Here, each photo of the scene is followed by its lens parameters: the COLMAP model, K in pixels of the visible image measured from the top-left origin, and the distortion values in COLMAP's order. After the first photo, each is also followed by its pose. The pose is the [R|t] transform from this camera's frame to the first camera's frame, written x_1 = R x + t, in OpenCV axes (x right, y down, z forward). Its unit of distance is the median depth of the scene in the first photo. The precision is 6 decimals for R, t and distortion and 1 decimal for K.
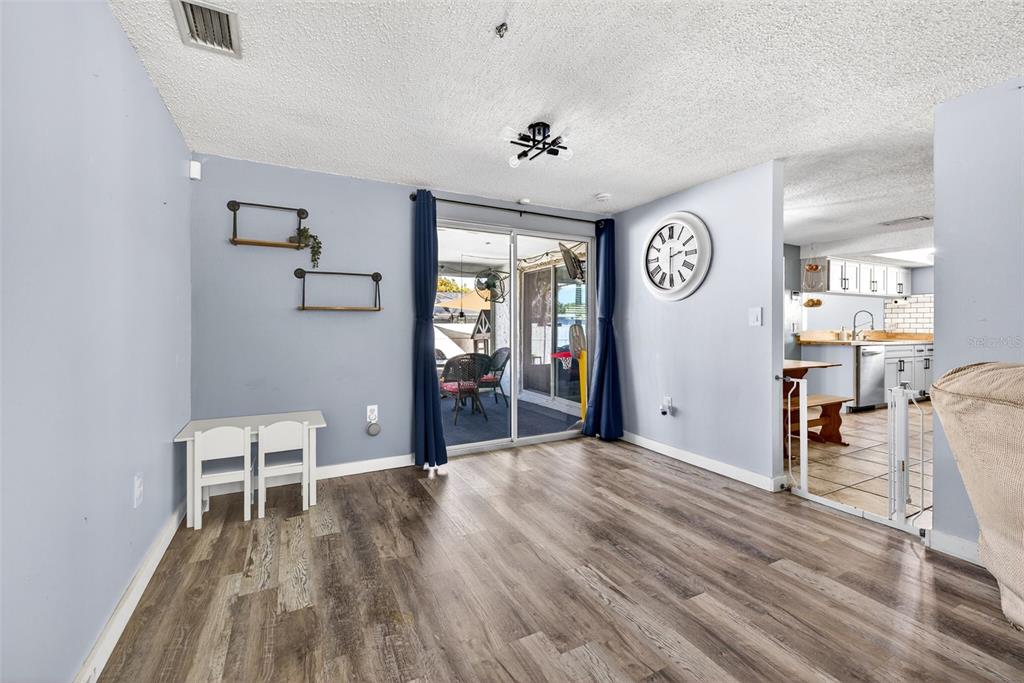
lens RADIAL K [[434.3, 0, 519.7], [0, 434.3, 329.2], [0, 0, 1]] dist [0.004440, -0.000156]
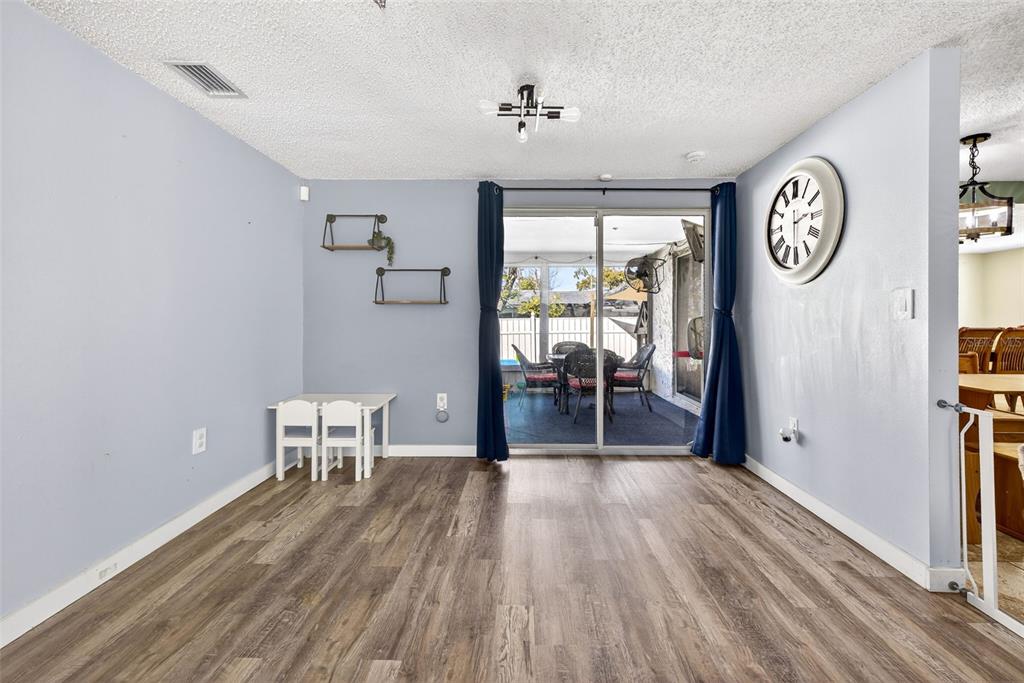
lens RADIAL K [[439.5, 0, 509.6], [0, 439.5, 321.7], [0, 0, 1]] dist [0.005339, -0.000570]
pose [[0.876271, 0.005027, -0.481793, 0.316525], [-0.006145, 0.999981, -0.000743, 0.000466], [0.481780, 0.003612, 0.876285, 0.147966]]
